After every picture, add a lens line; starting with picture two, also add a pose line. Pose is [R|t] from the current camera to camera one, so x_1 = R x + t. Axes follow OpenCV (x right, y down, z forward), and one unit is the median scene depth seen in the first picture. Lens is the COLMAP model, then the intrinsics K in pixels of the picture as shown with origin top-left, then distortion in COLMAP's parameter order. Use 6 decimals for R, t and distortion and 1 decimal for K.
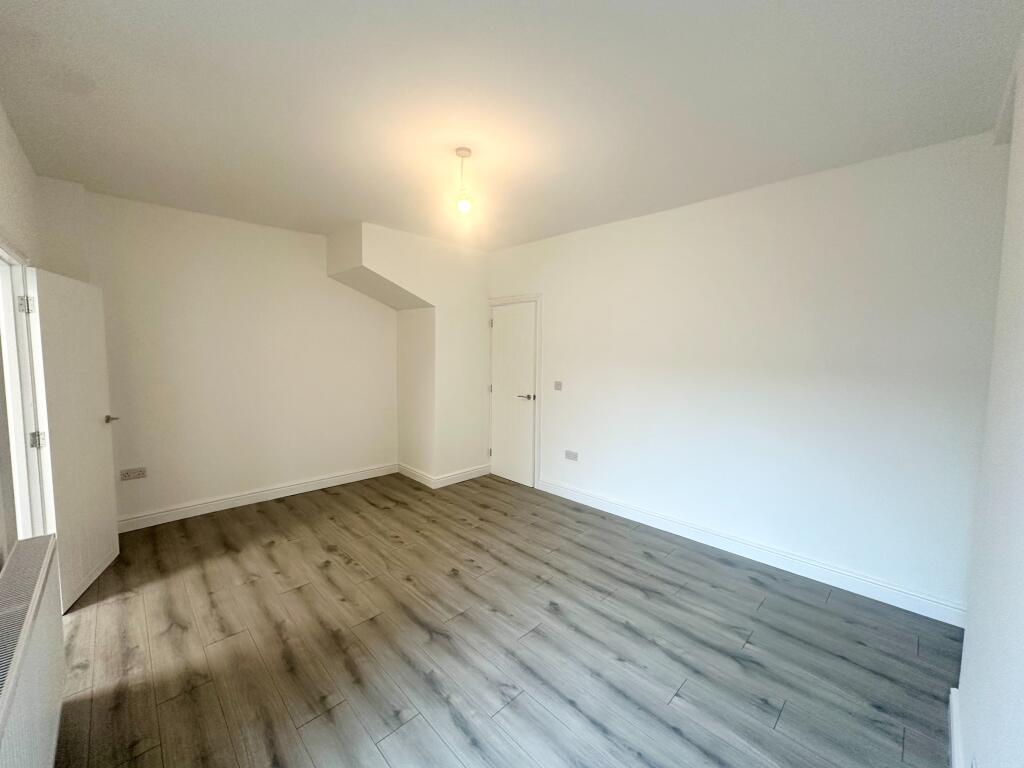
lens RADIAL K [[409.1, 0, 512.2], [0, 409.1, 381.6], [0, 0, 1]] dist [0.000815, 0.000114]
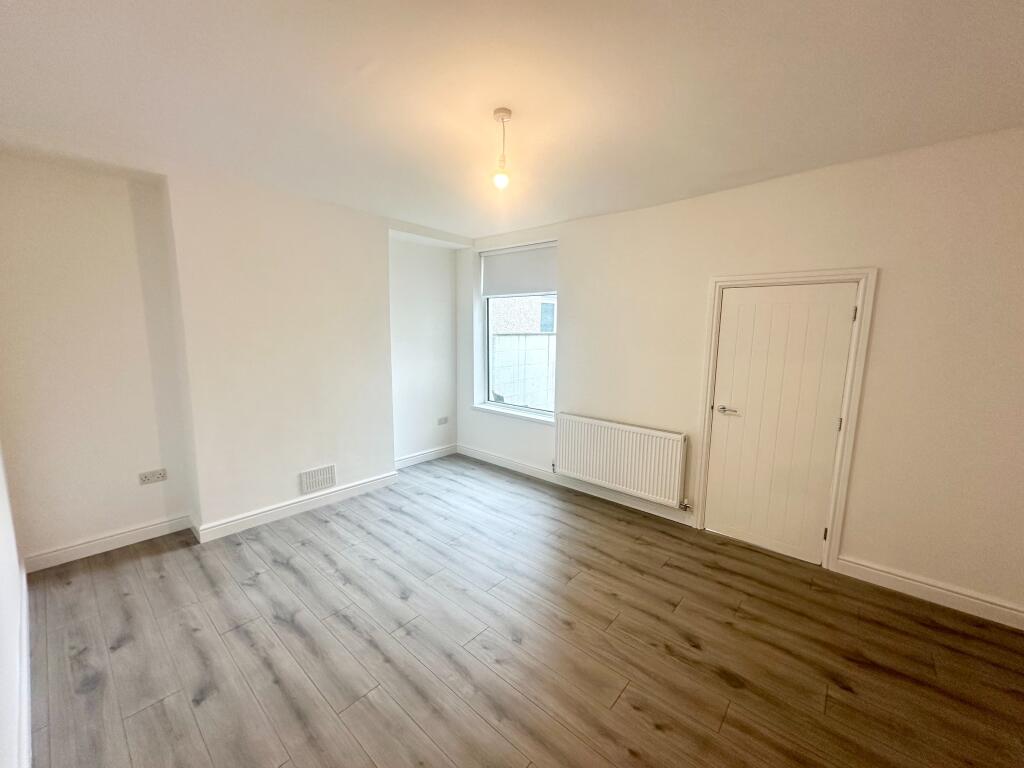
lens RADIAL K [[409.1, 0, 510.0], [0, 409.1, 387.1], [0, 0, 1]] dist [0.000815, 0.000114]
pose [[-0.996925, -0.009889, -0.077731, -0.069859], [-0.026875, 0.974985, 0.220642, -0.179371], [0.073604, 0.222053, -0.972253, 1.796433]]
